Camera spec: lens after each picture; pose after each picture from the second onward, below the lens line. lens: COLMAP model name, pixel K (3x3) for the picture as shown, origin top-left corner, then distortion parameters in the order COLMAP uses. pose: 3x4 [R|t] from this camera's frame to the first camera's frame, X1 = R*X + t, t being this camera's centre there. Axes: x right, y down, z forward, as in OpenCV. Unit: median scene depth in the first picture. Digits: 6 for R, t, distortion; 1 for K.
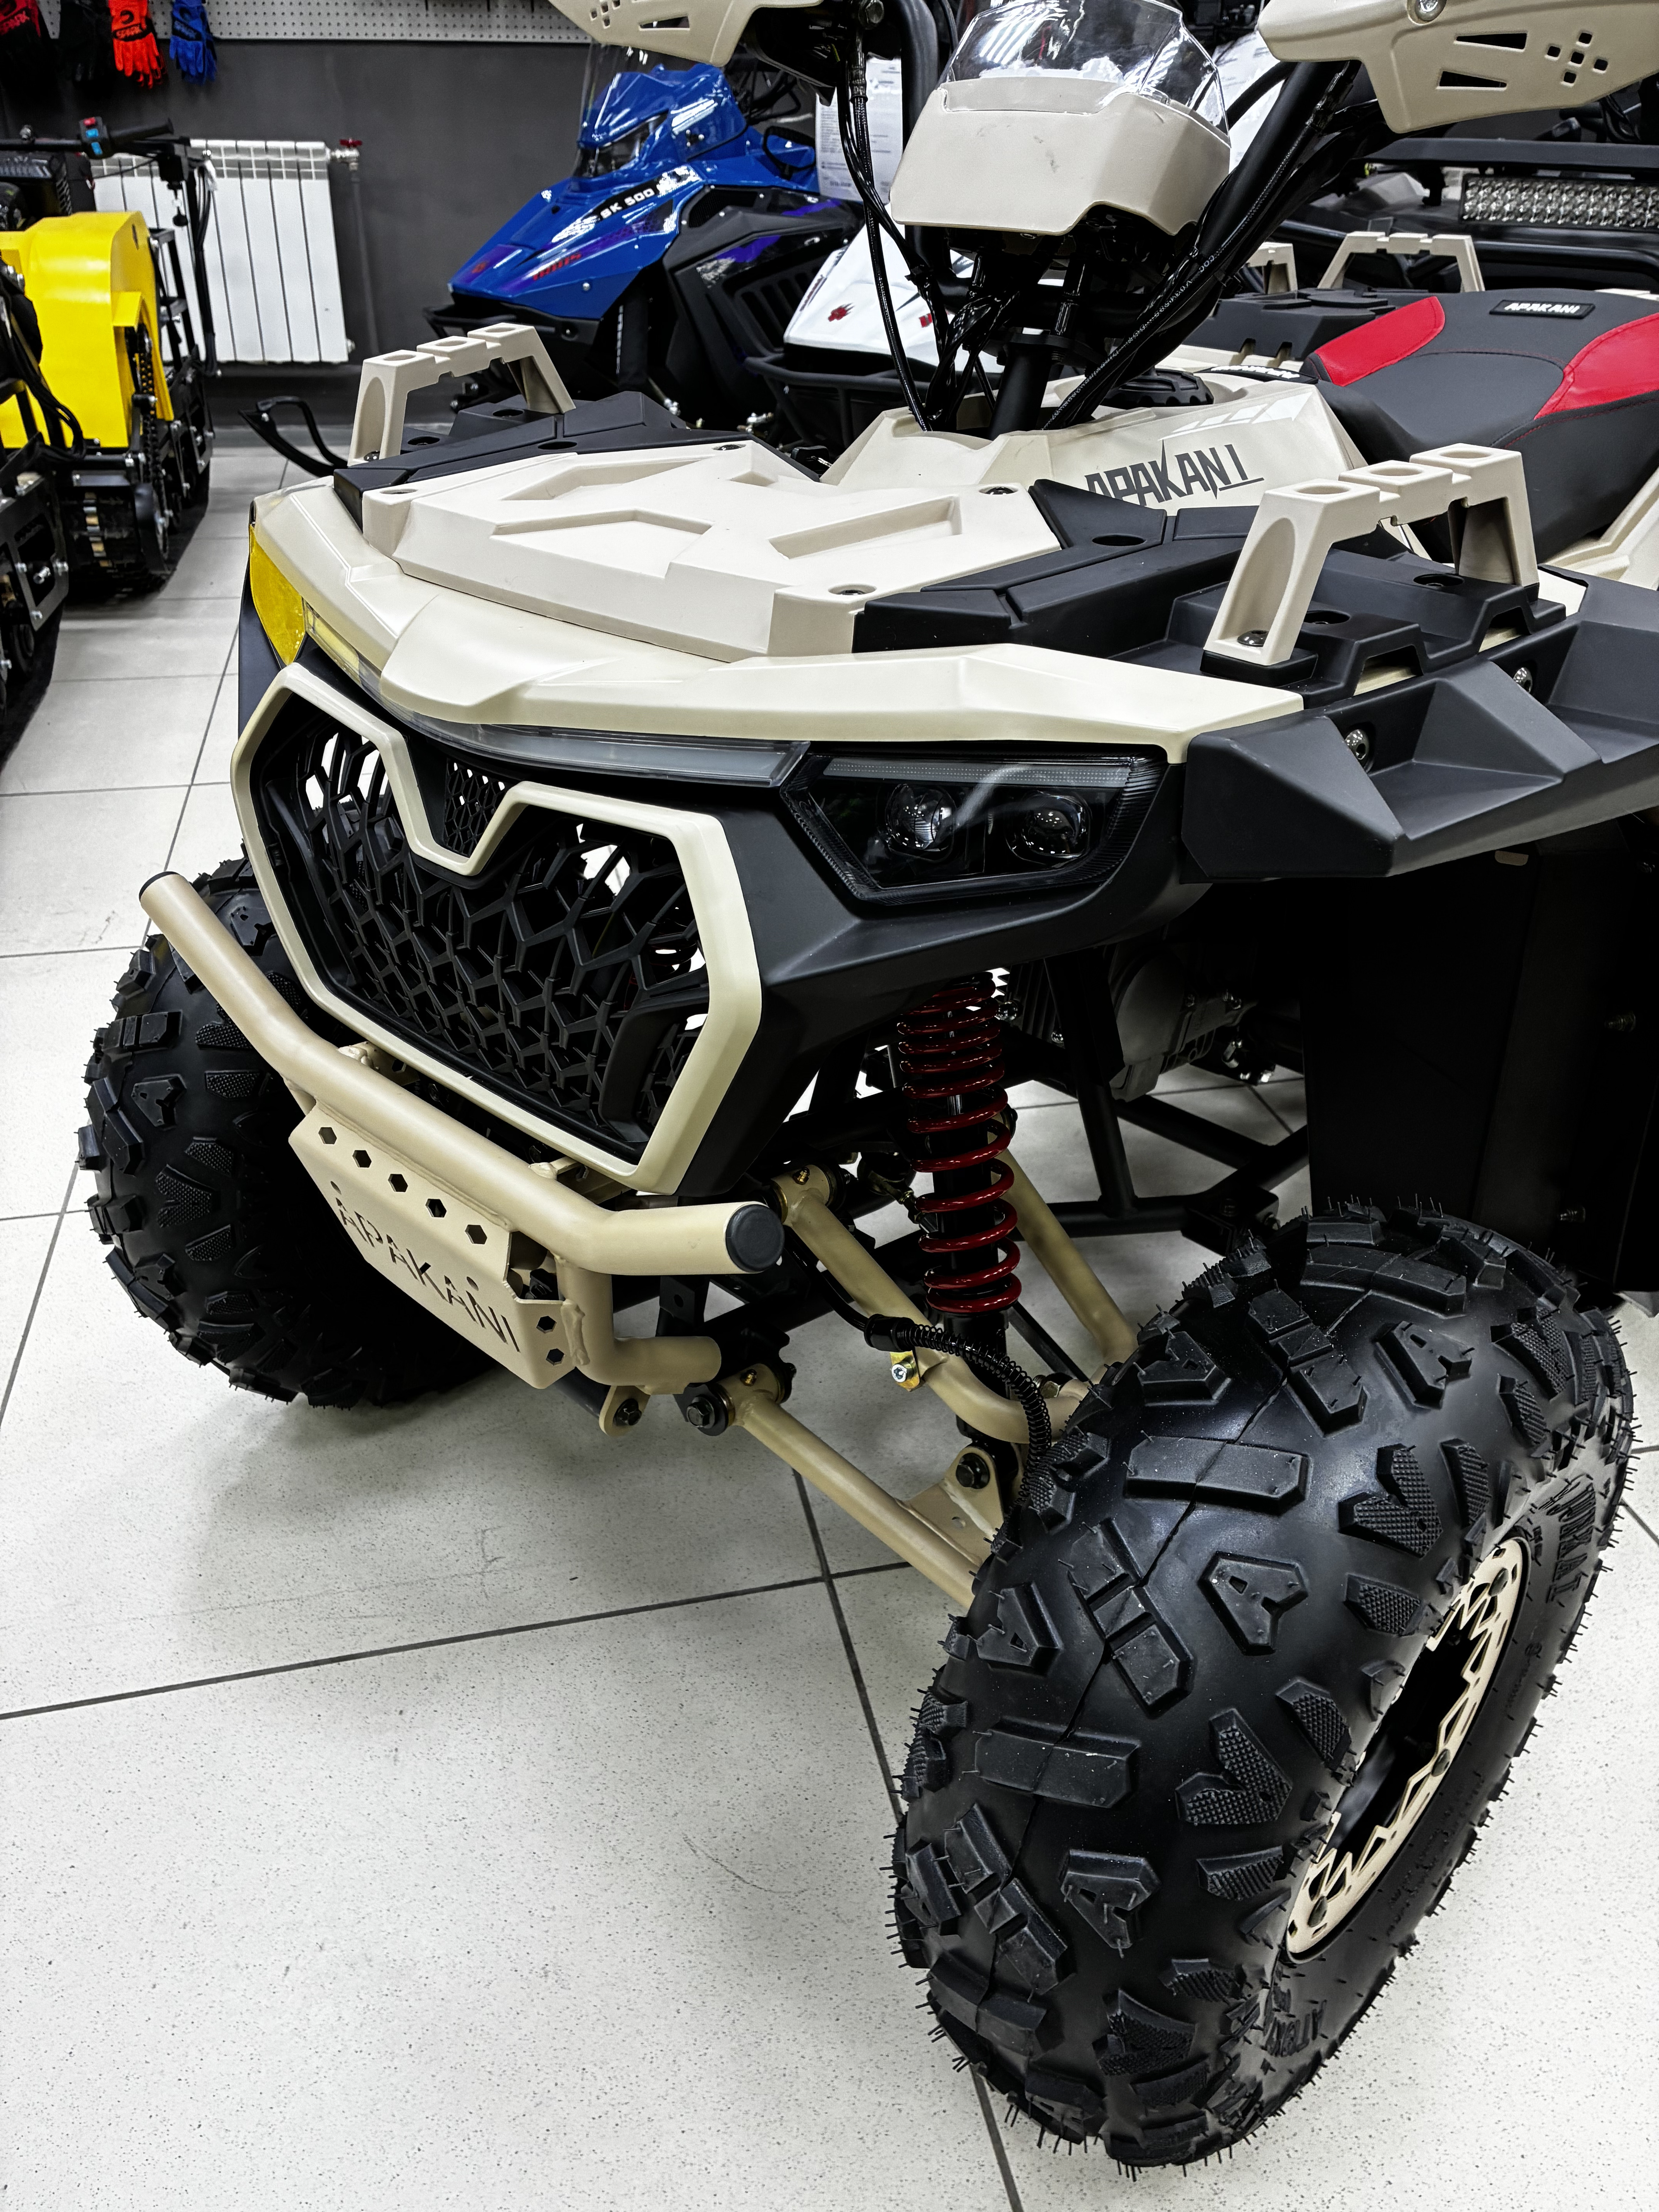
lens RADIAL K [[1655.9, 0, 829.5], [0, 1655.9, 1106.0], [0, 0, 1]] dist [0.030177, -0.088815]
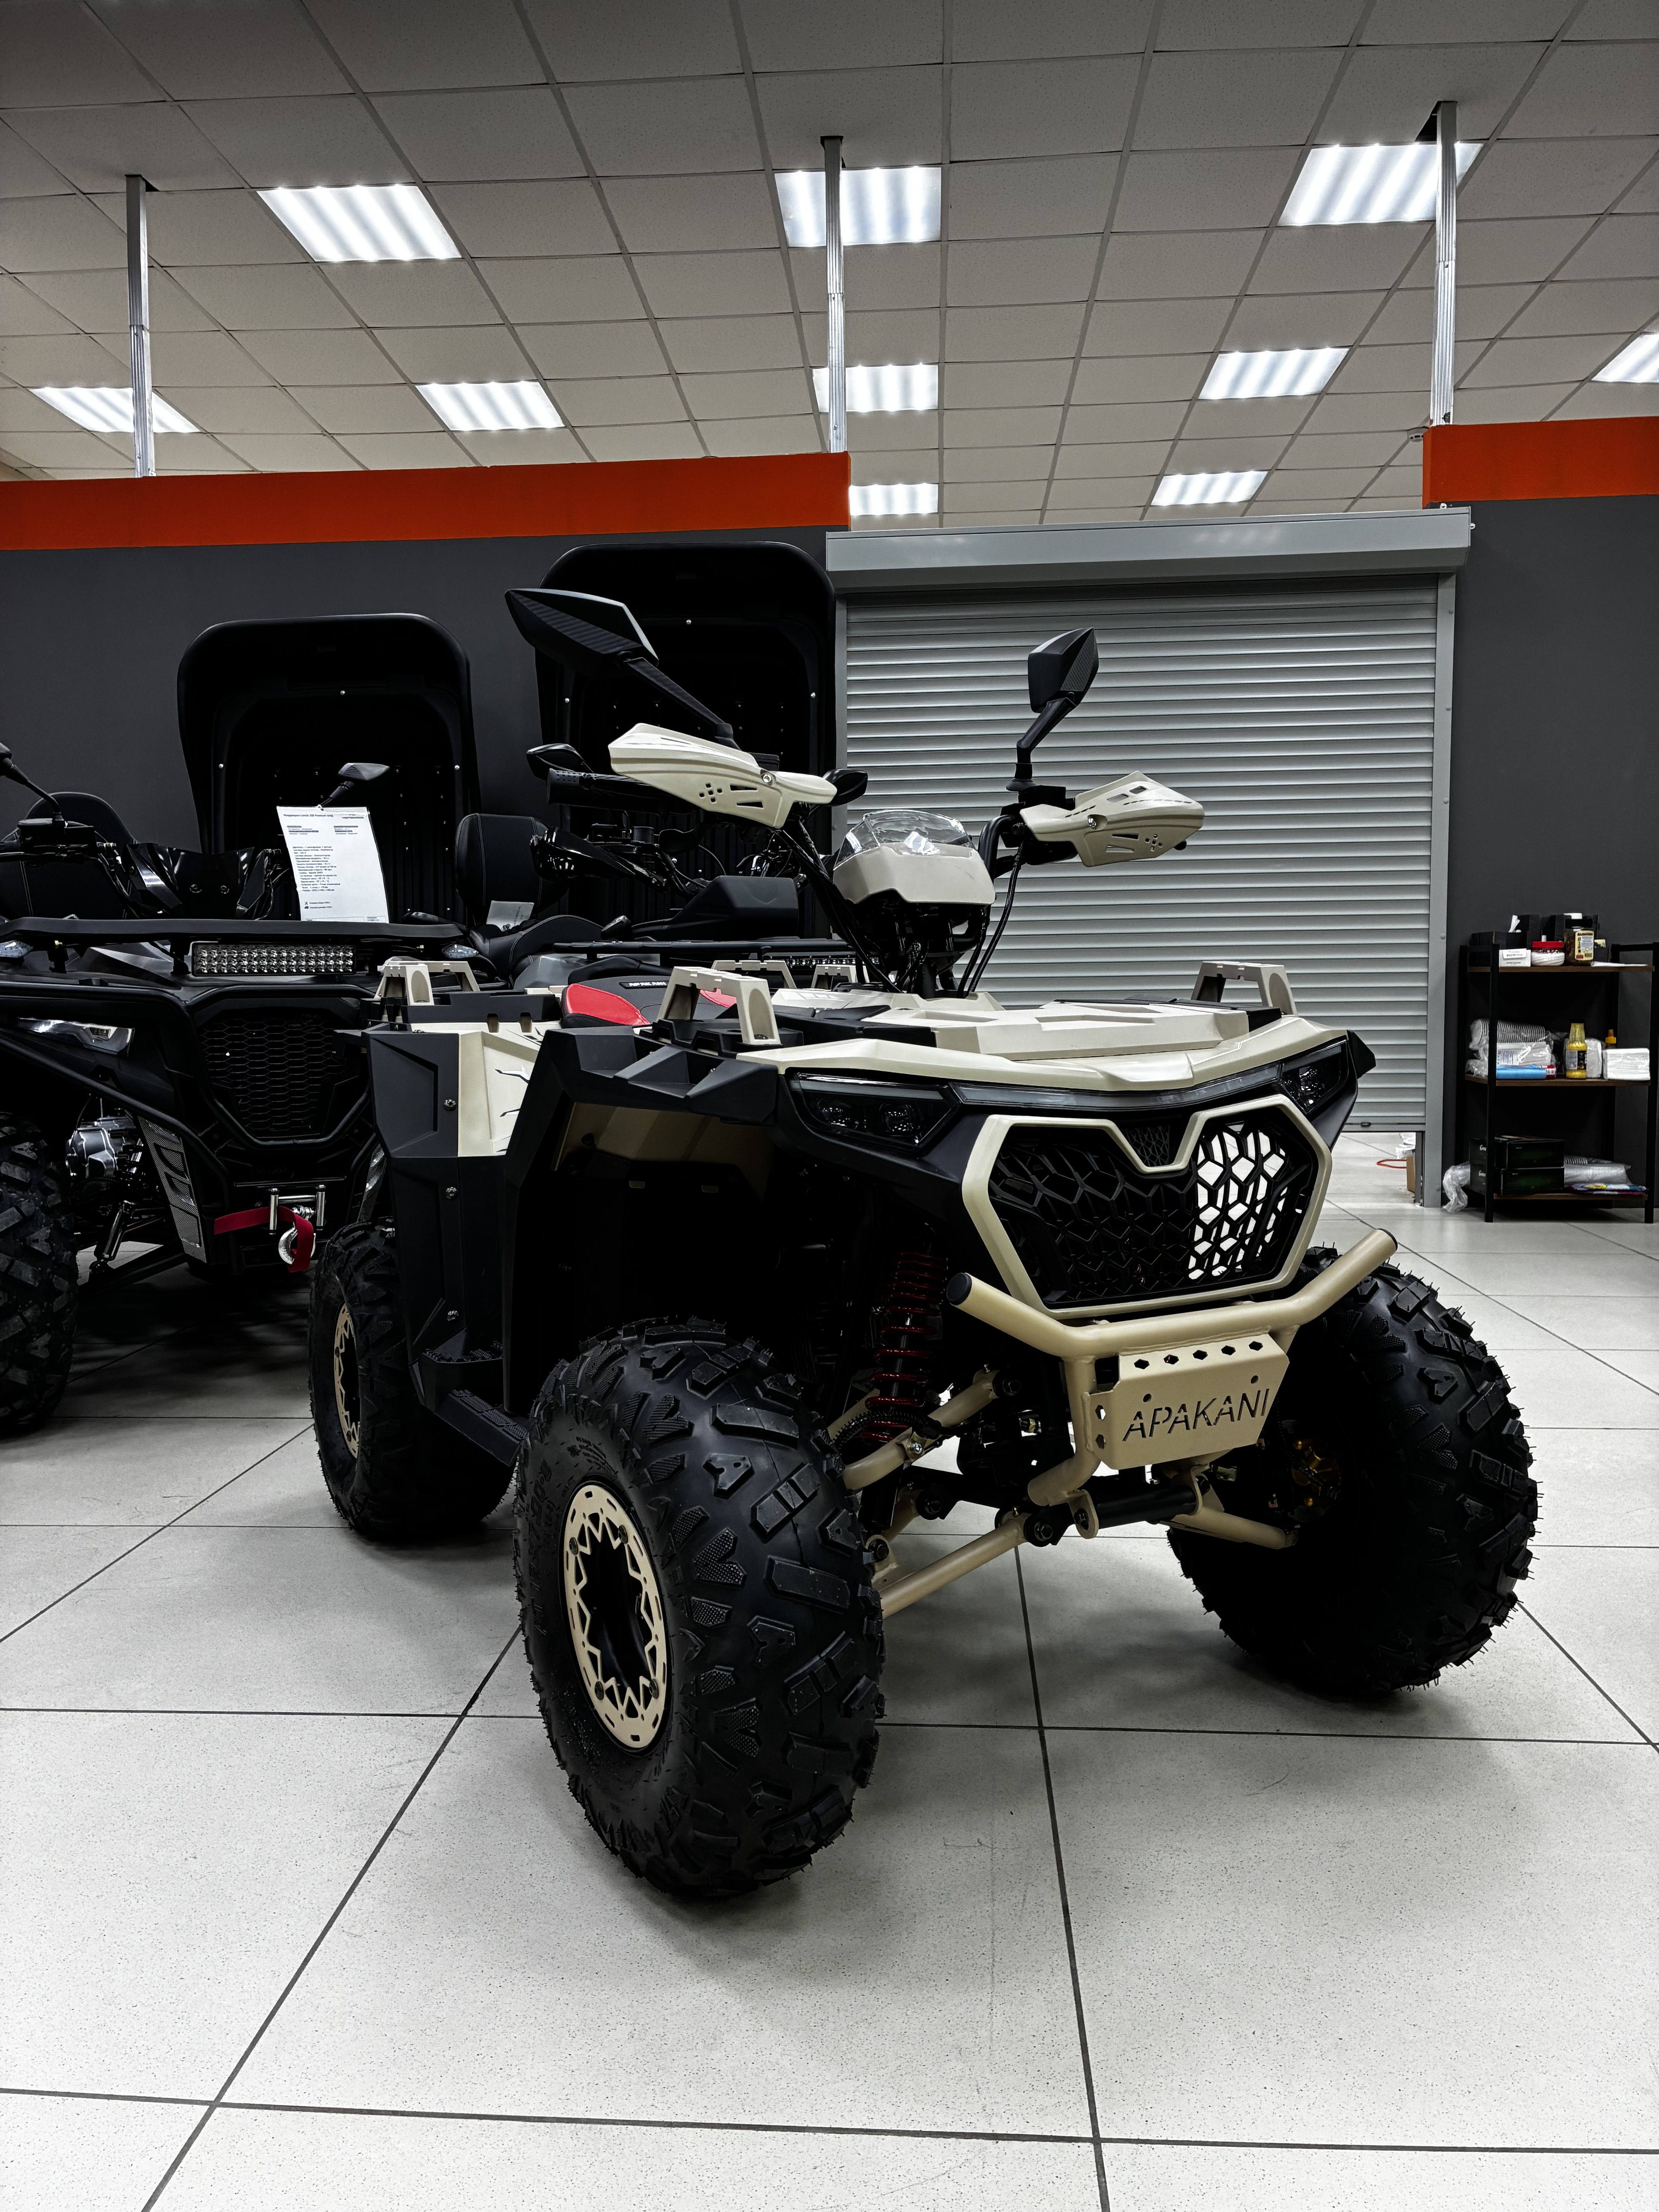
lens RADIAL K [[1655.9, 0, 829.5], [0, 1655.9, 1106.0], [0, 0, 1]] dist [0.030177, -0.088815]
pose [[0.284375, -0.083507, 0.955069, -1.446381], [0.501603, 0.861928, -0.073991, -0.174682], [-0.817022, 0.500107, 0.286998, 0.484318]]
